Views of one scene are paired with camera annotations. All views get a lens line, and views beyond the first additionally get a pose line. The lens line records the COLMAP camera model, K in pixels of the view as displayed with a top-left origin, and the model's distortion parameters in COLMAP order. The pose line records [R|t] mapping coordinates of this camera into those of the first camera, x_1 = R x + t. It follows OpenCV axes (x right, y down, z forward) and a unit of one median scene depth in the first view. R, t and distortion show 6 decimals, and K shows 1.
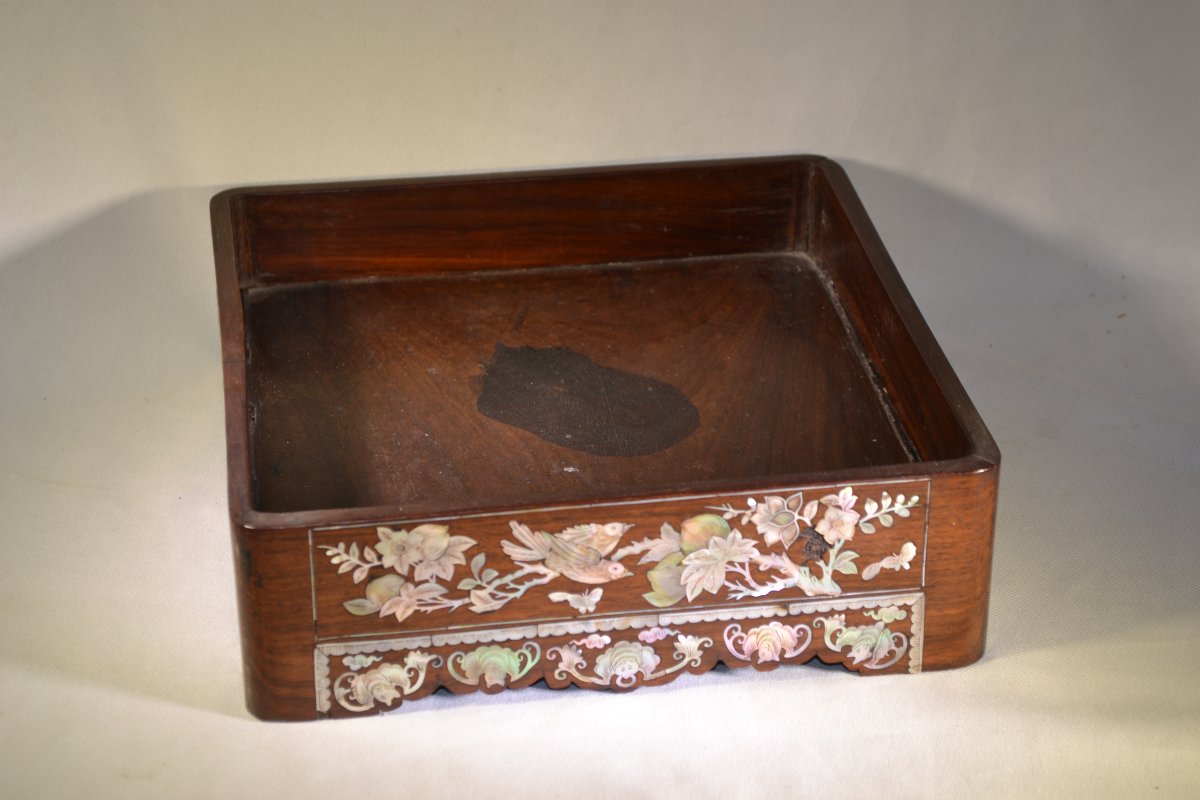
lens RADIAL K [[2737.6, 0, 600.0], [0, 2737.6, 400.0], [0, 0, 1]] dist [0.035242, -0.028358]
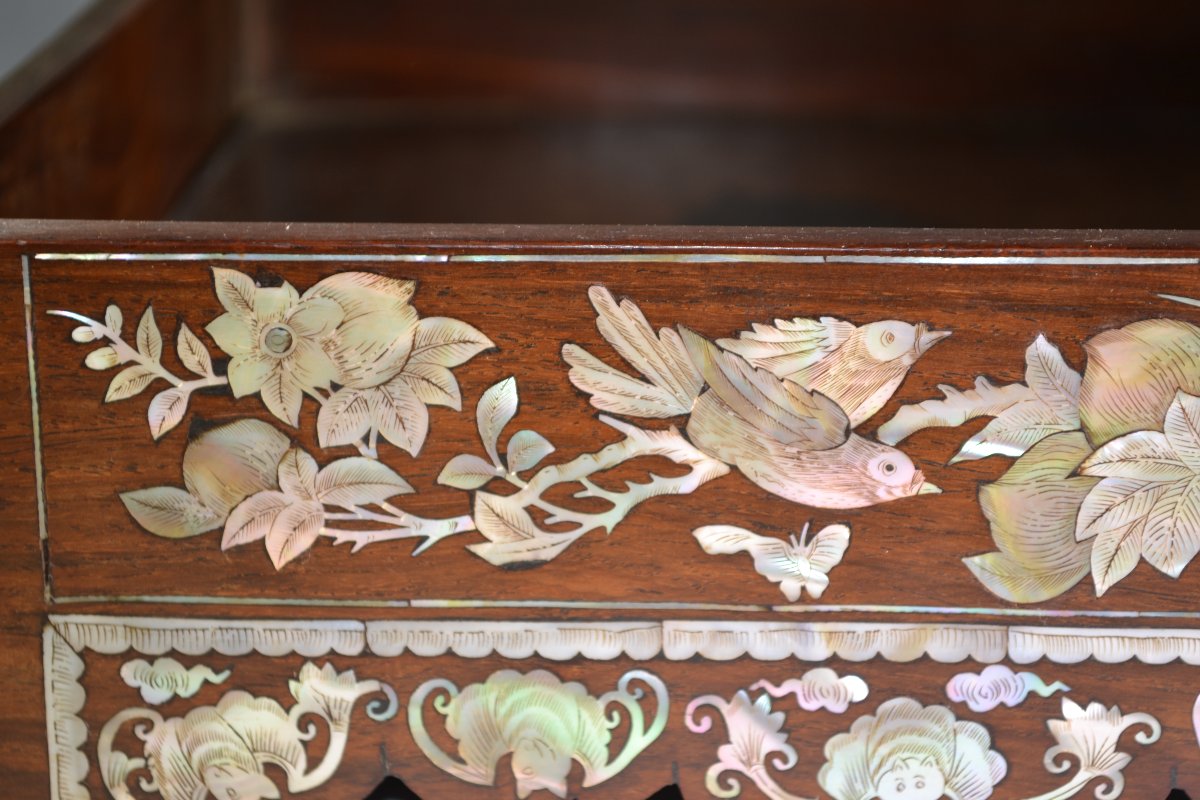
lens RADIAL K [[2660.0, 0, 600.0], [0, 2660.0, 400.0], [0, 0, 1]] dist [0.019673, 0.151860]
pose [[0.982481, 0.062015, -0.175741, 0.028383], [-0.093131, 0.980196, -0.174763, 0.115207], [0.161423, 0.188068, 0.968800, 0.657514]]
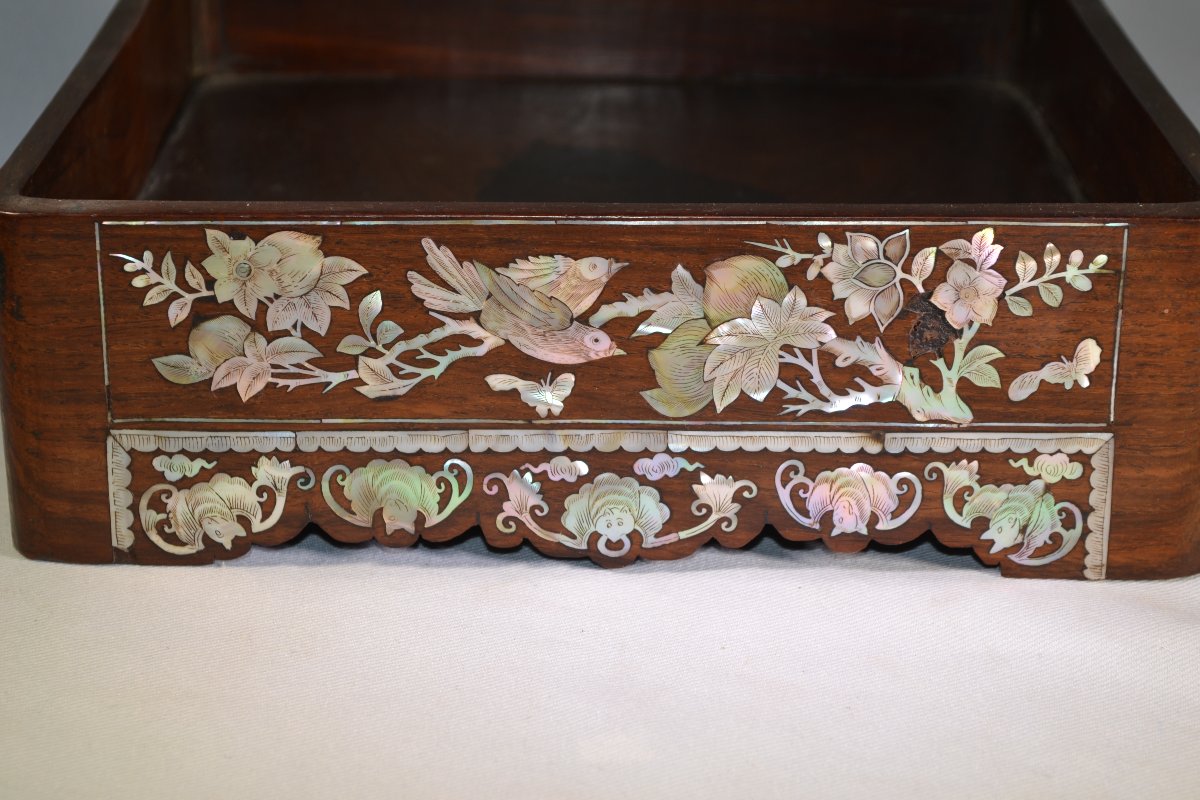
lens RADIAL K [[2660.0, 0, 600.0], [0, 2660.0, 400.0], [0, 0, 1]] dist [0.019673, 0.151860]
pose [[0.988192, 0.063172, -0.139589, 0.089553], [-0.080202, 0.989535, -0.119950, 0.144846], [0.130551, 0.129729, 0.982917, 0.415070]]
